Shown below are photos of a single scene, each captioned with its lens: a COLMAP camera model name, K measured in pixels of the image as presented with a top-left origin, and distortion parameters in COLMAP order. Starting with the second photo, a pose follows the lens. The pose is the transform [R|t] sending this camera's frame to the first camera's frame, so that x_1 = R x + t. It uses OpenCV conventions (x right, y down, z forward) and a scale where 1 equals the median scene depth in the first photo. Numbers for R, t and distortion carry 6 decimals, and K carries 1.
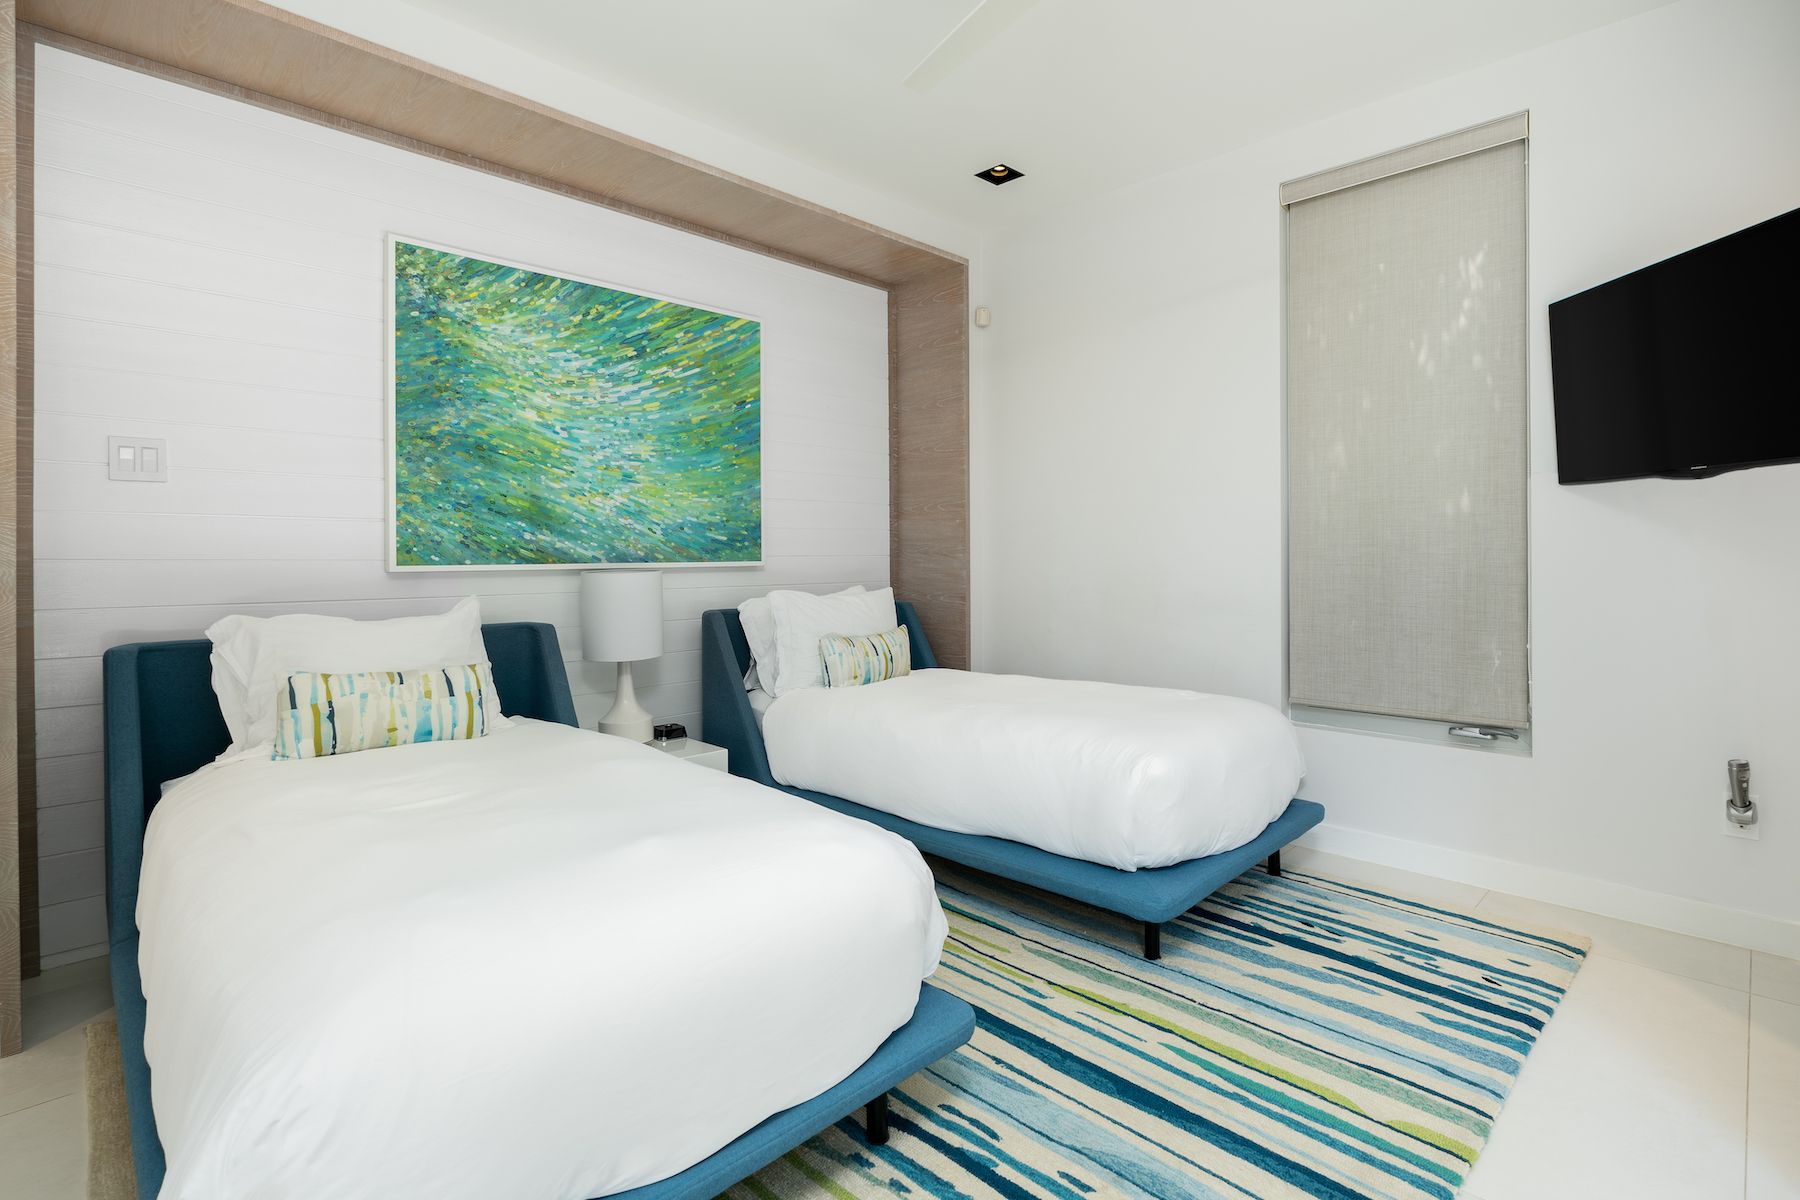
lens RADIAL K [[847.3, 0, 901.8], [0, 847.3, 568.9], [0, 0, 1]] dist [-0.000505, 0.000034]
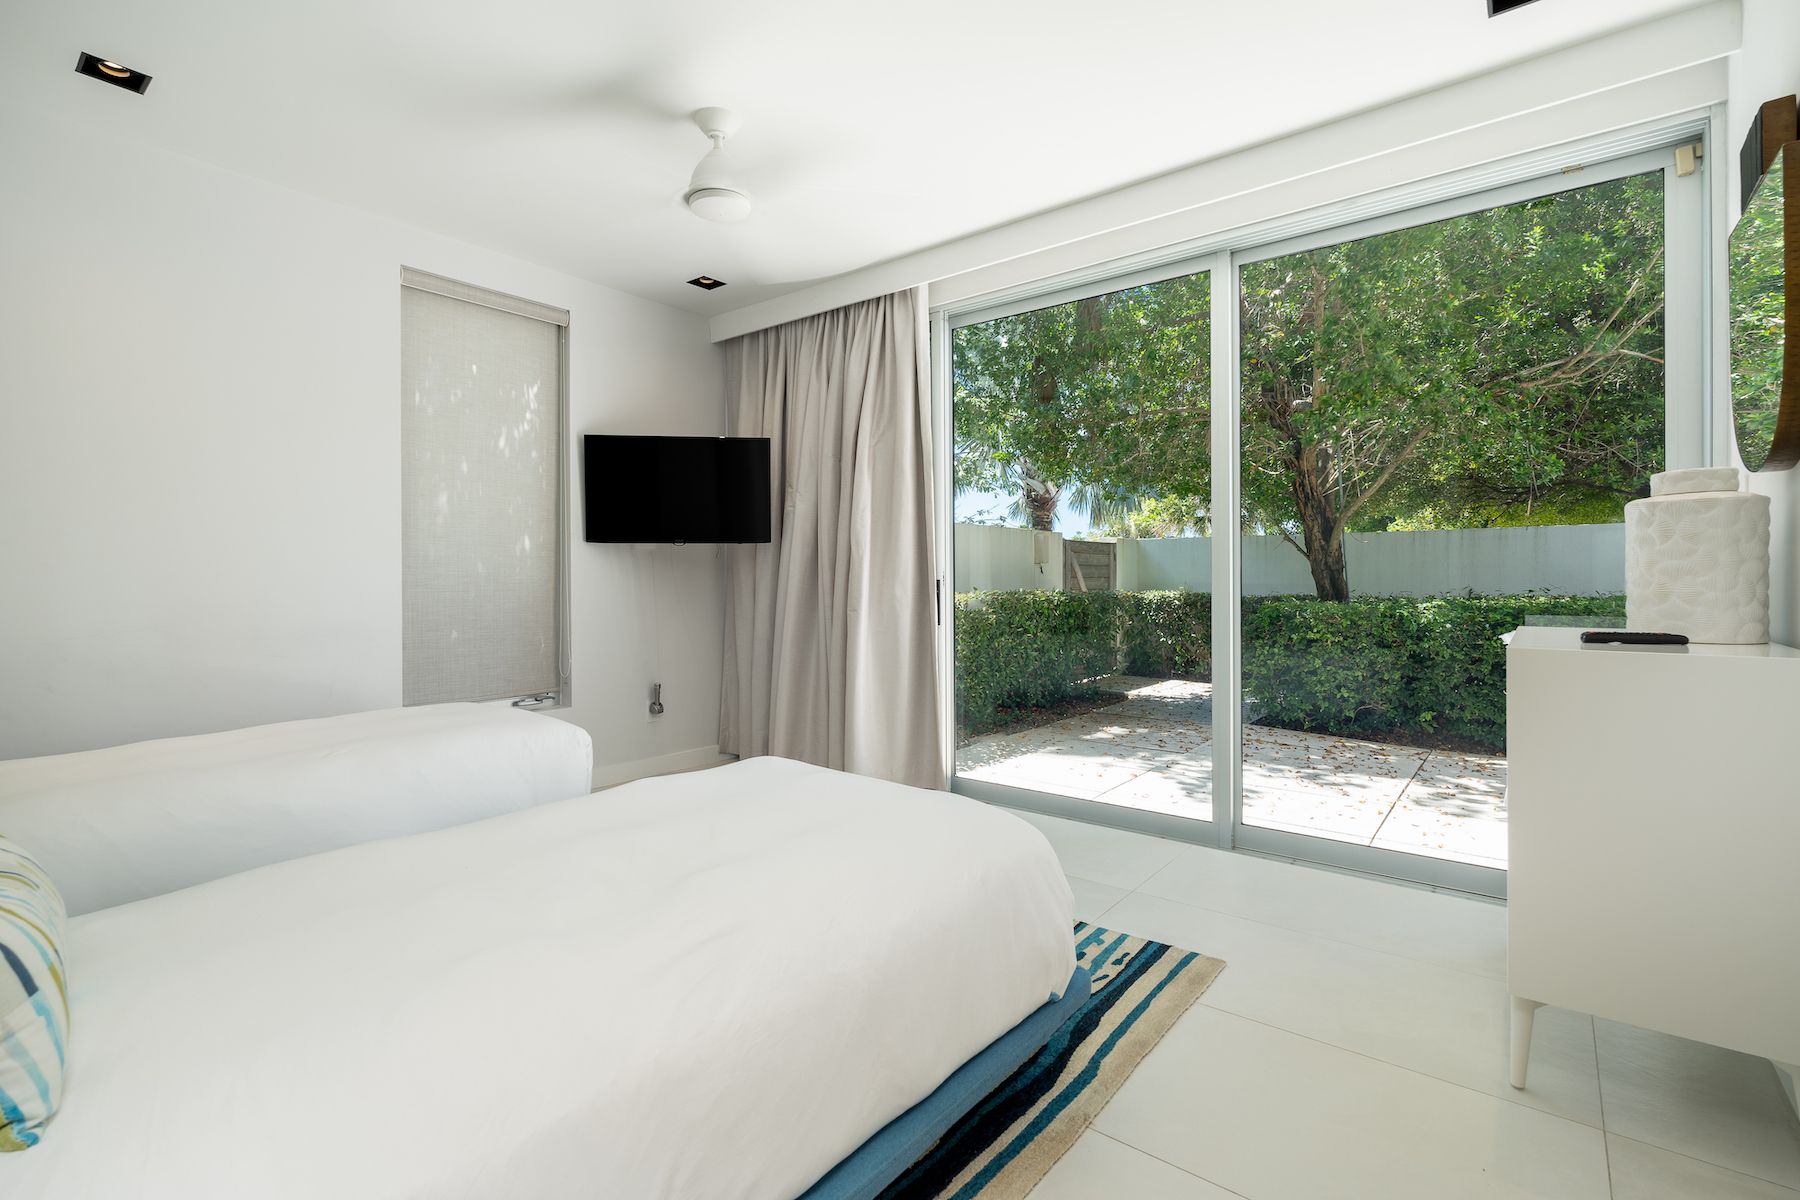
lens RADIAL K [[847.3, 0, 901.8], [0, 847.3, 568.9], [0, 0, 1]] dist [-0.000505, 0.000034]
pose [[-0.098781, 0.018487, 0.994937, -0.886642], [0.011992, 0.999777, -0.017386, -0.007347], [-0.995037, 0.010214, -0.098980, 0.491105]]
